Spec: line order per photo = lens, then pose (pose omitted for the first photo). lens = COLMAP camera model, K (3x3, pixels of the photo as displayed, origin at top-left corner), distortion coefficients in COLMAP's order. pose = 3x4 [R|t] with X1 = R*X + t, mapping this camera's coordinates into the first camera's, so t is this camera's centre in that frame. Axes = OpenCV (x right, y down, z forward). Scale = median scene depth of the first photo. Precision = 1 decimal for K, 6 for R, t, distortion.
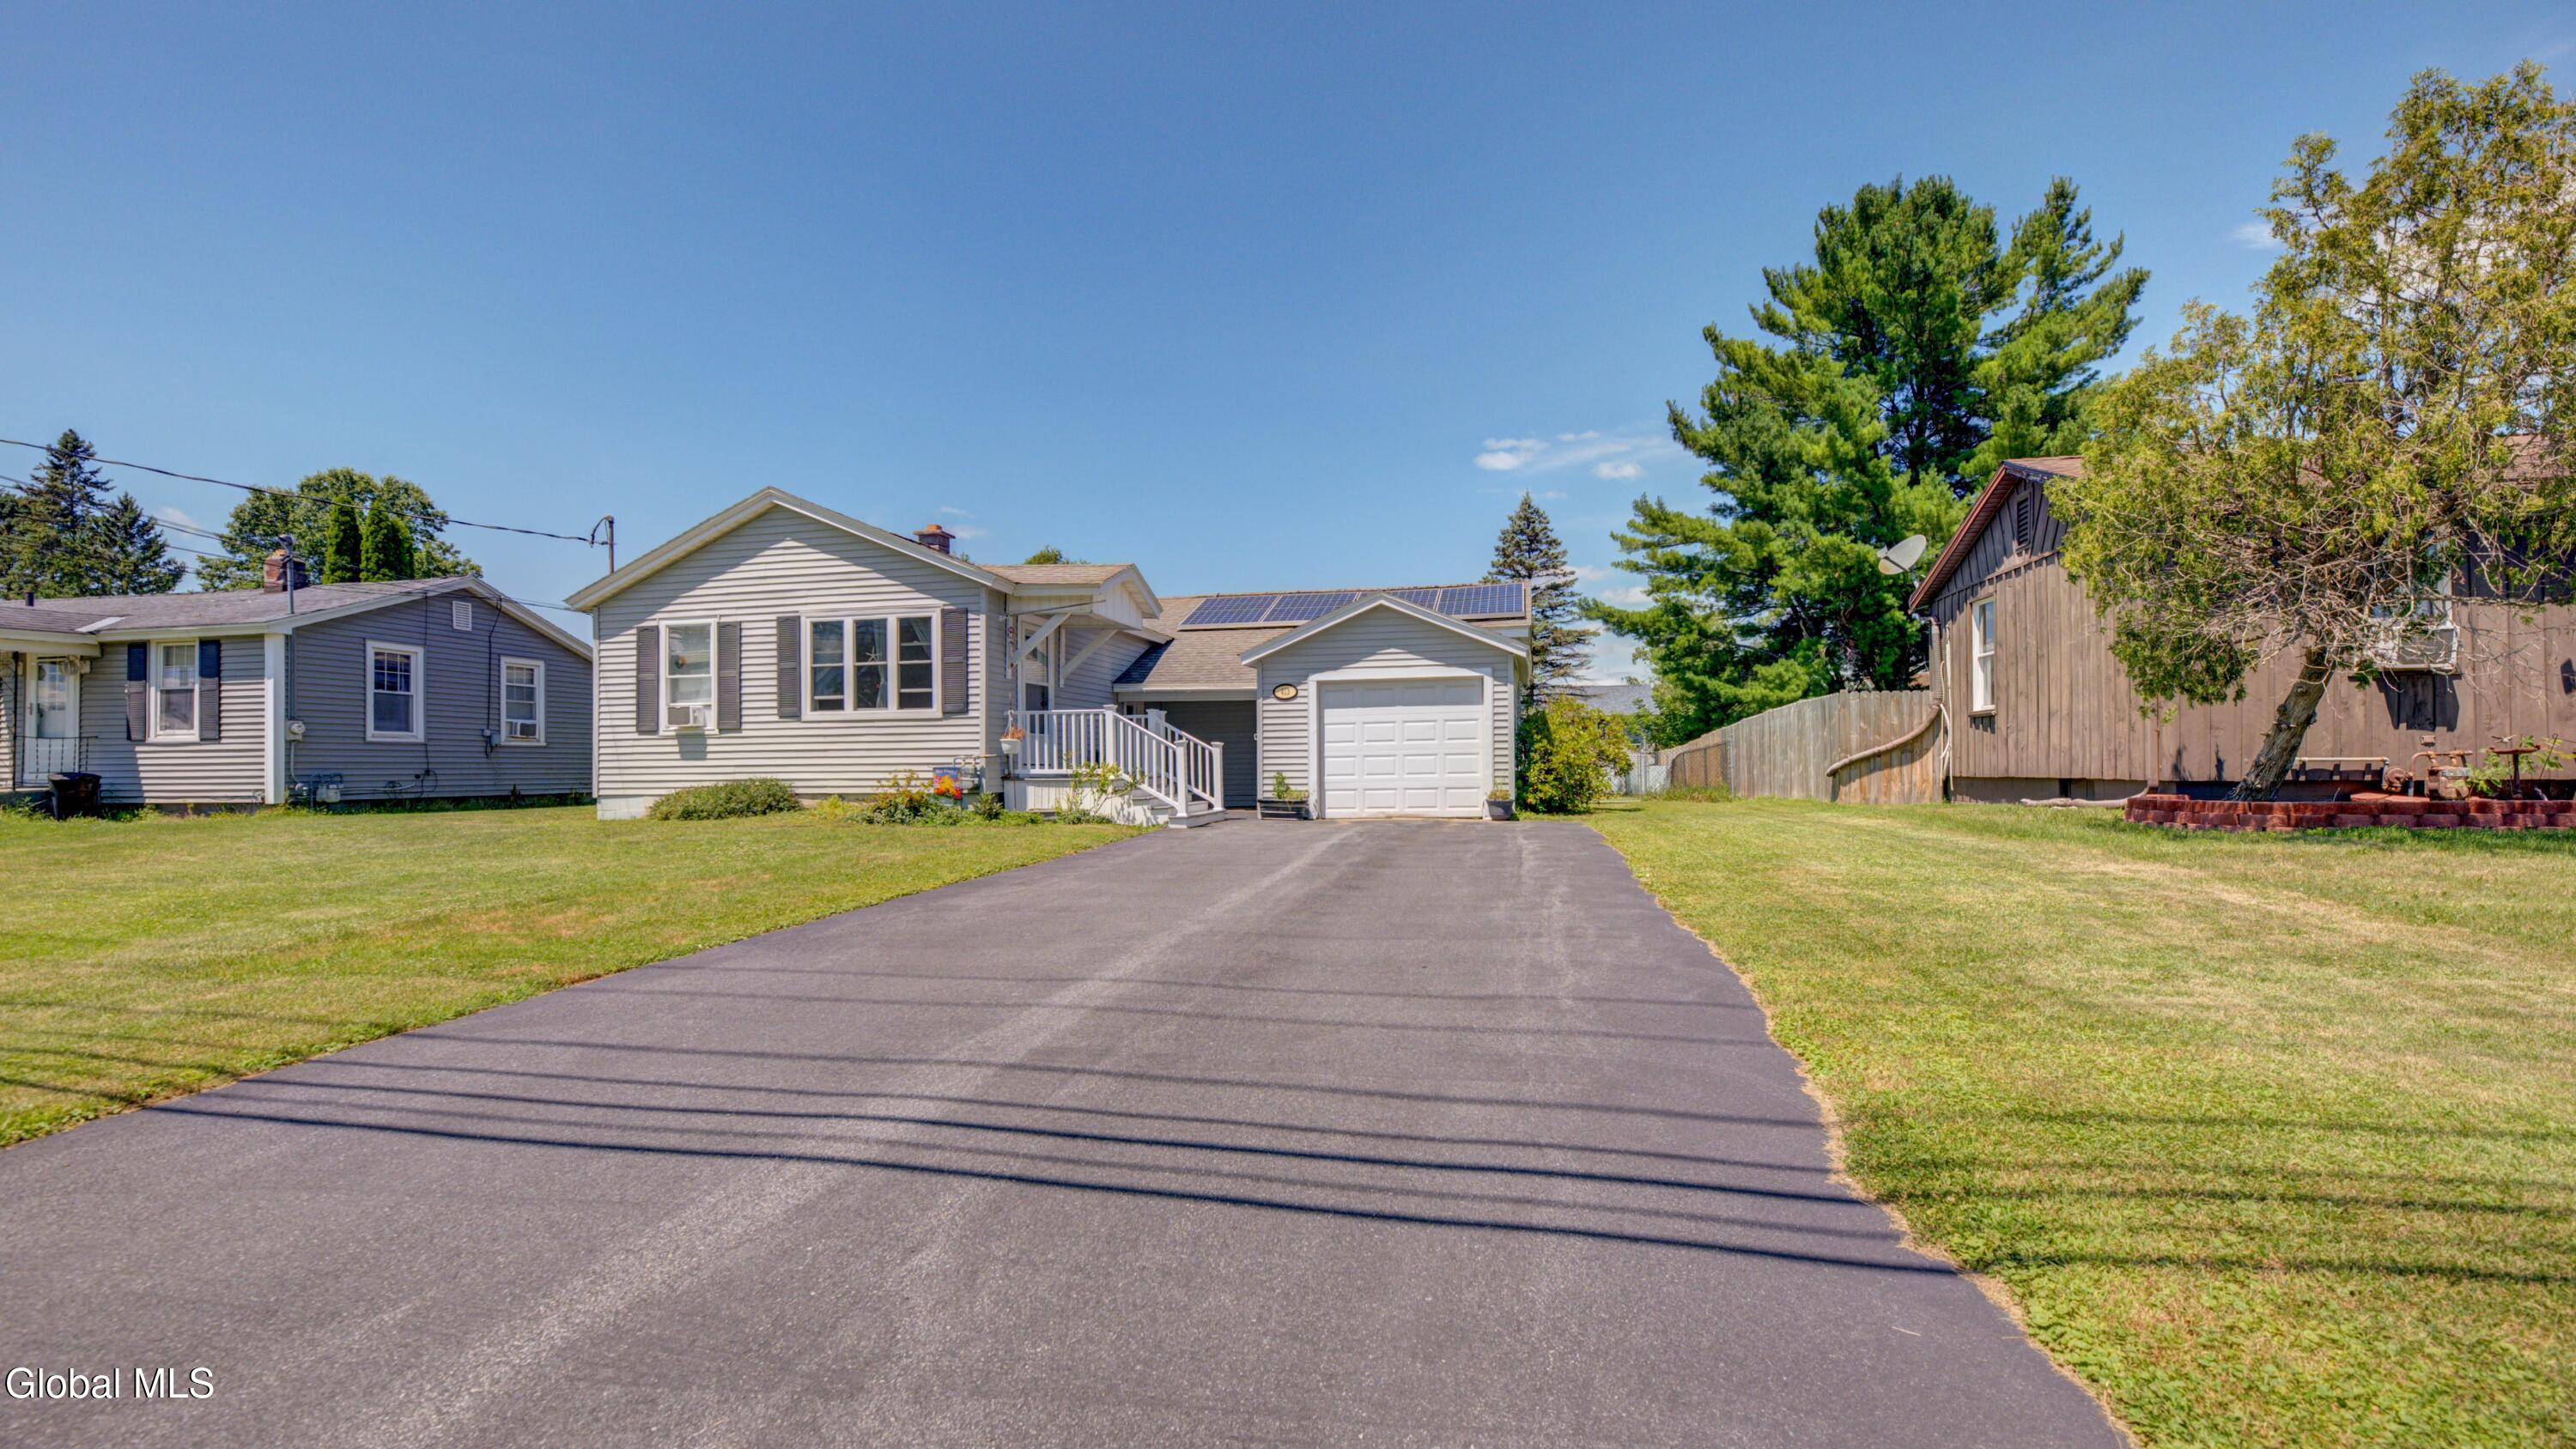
lens RADIAL K [[1030.9, 0, 1276.4], [0, 1030.9, 735.8], [0, 0, 1]] dist [-0.002096, -0.000137]
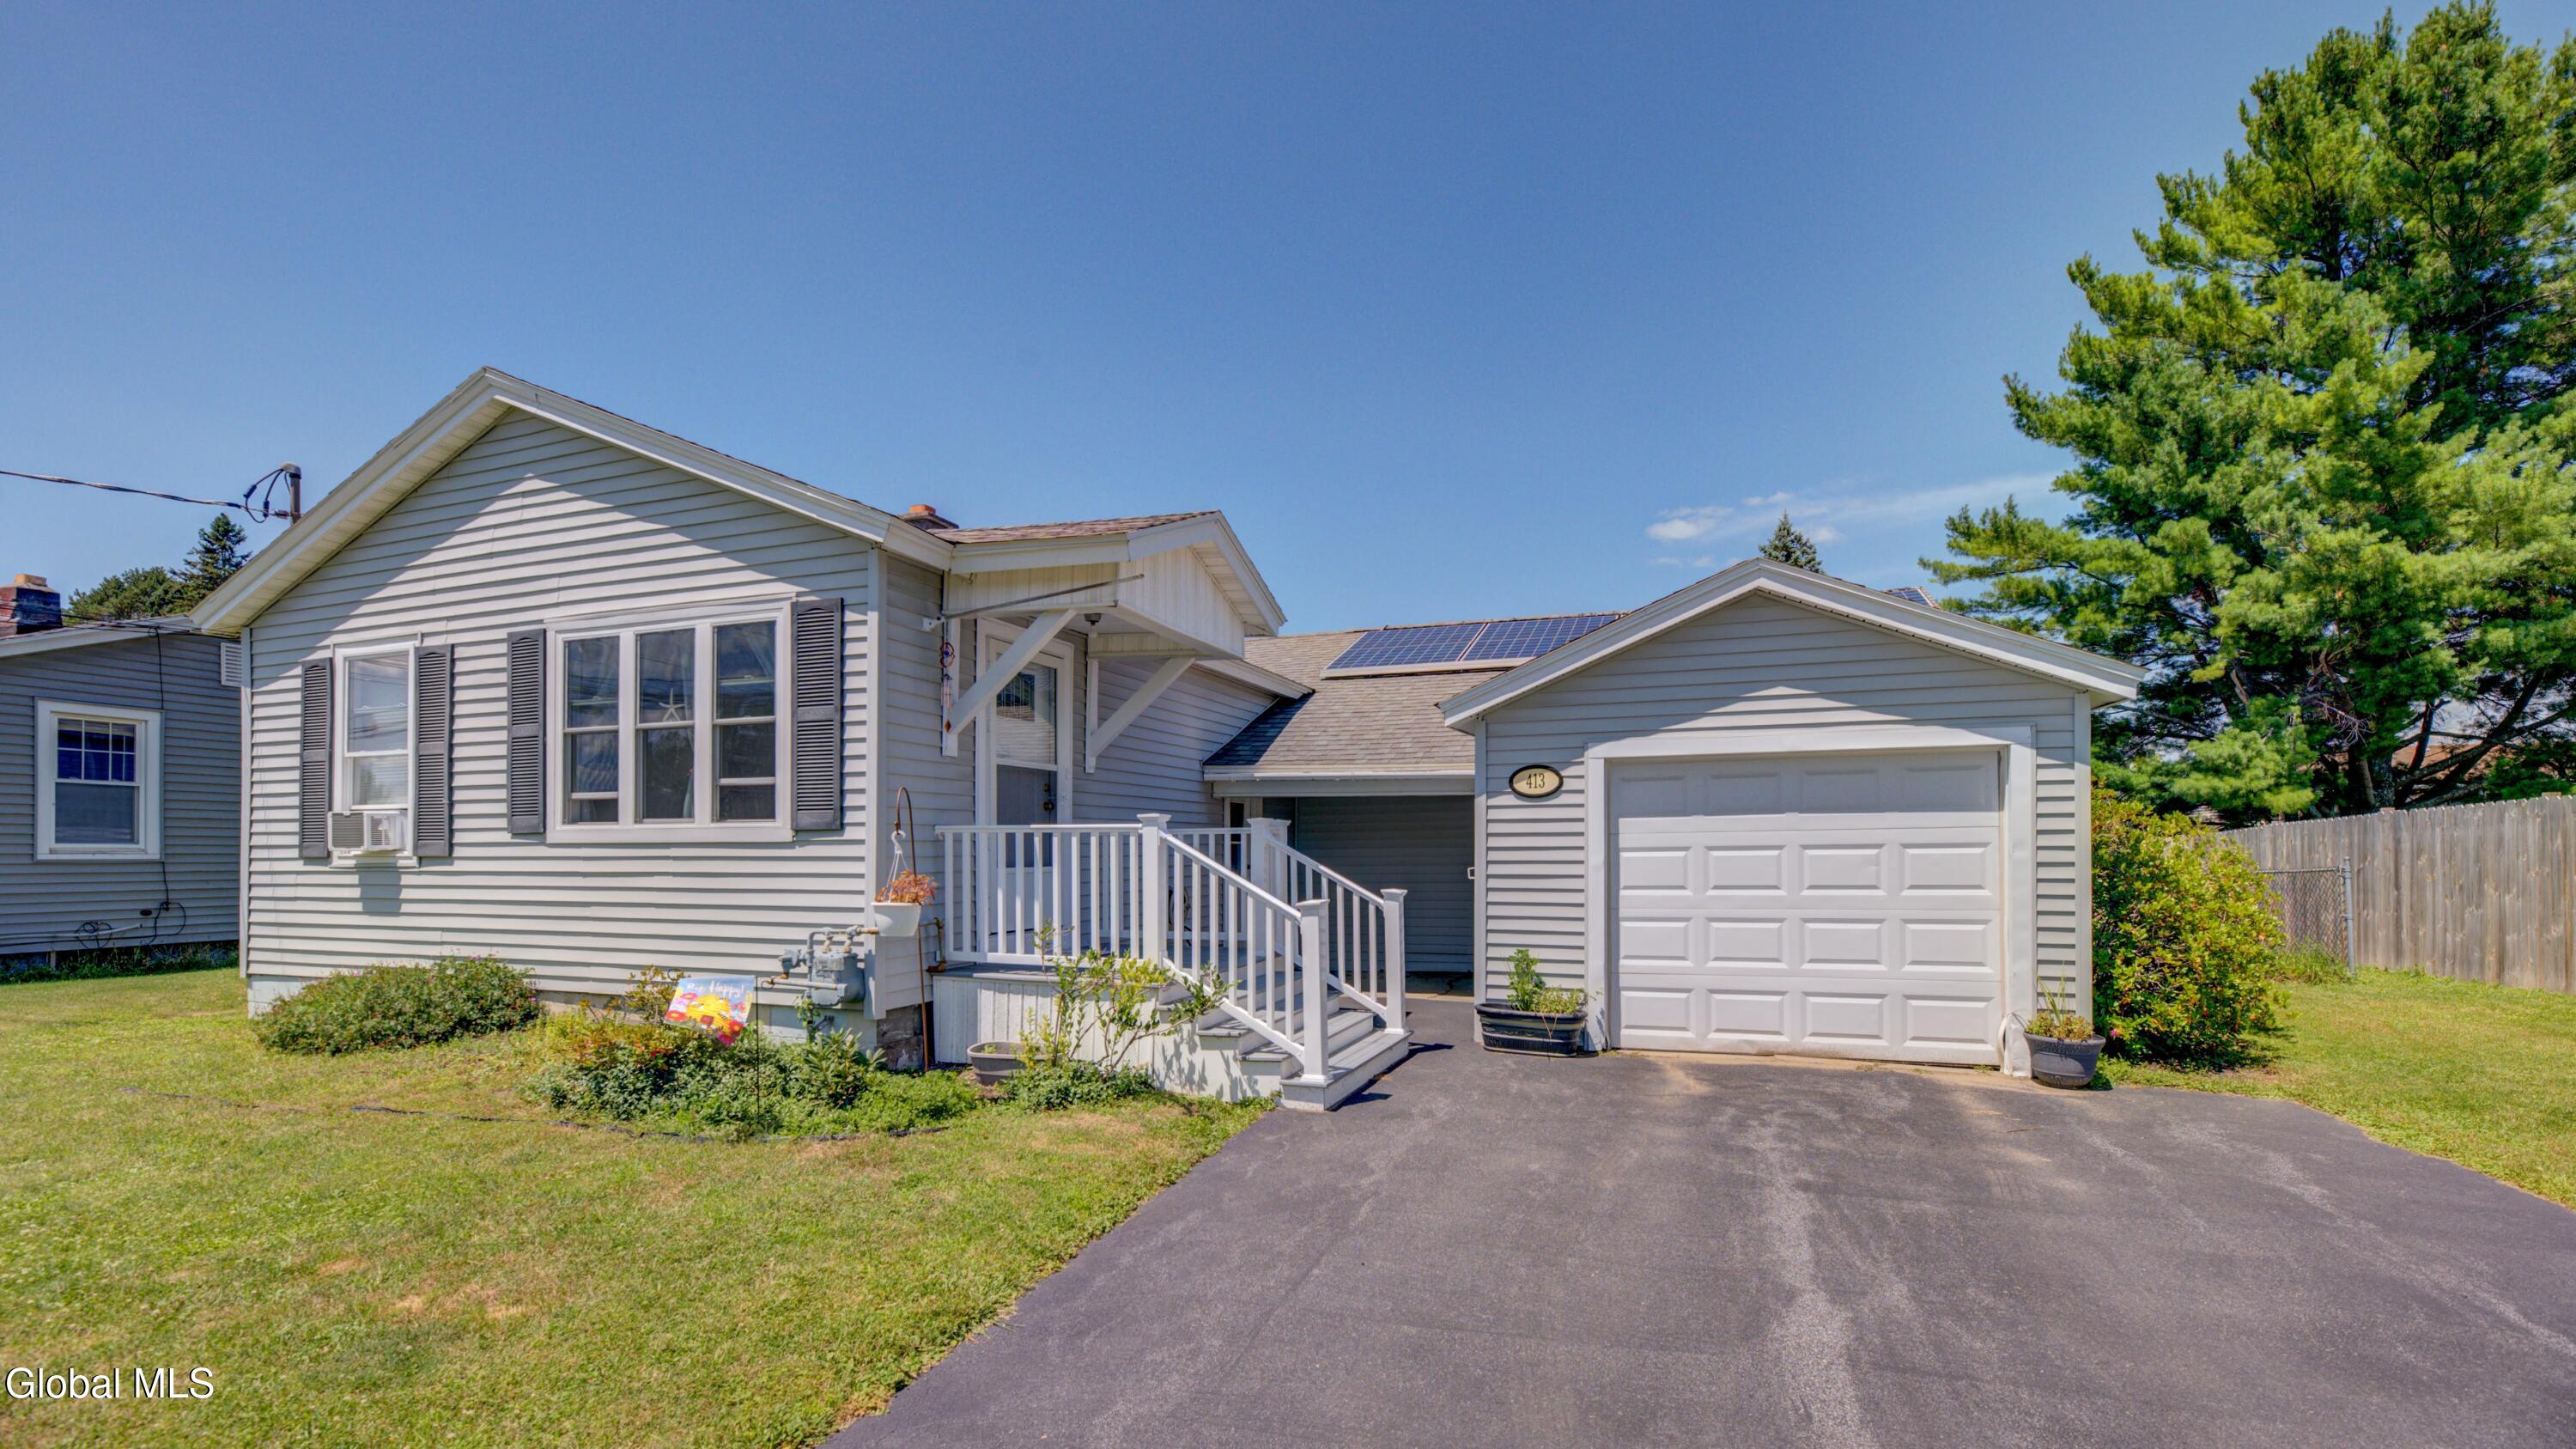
lens RADIAL K [[1115.6, 0, 1287.5], [0, 1115.6, 820.1], [0, 0, 1]] dist [-0.000849, 0.000091]
pose [[0.990595, 0.003724, -0.136773, -0.036476], [-0.004038, 0.999990, -0.002022, -0.024519], [0.136764, 0.002555, 0.990600, 0.495400]]
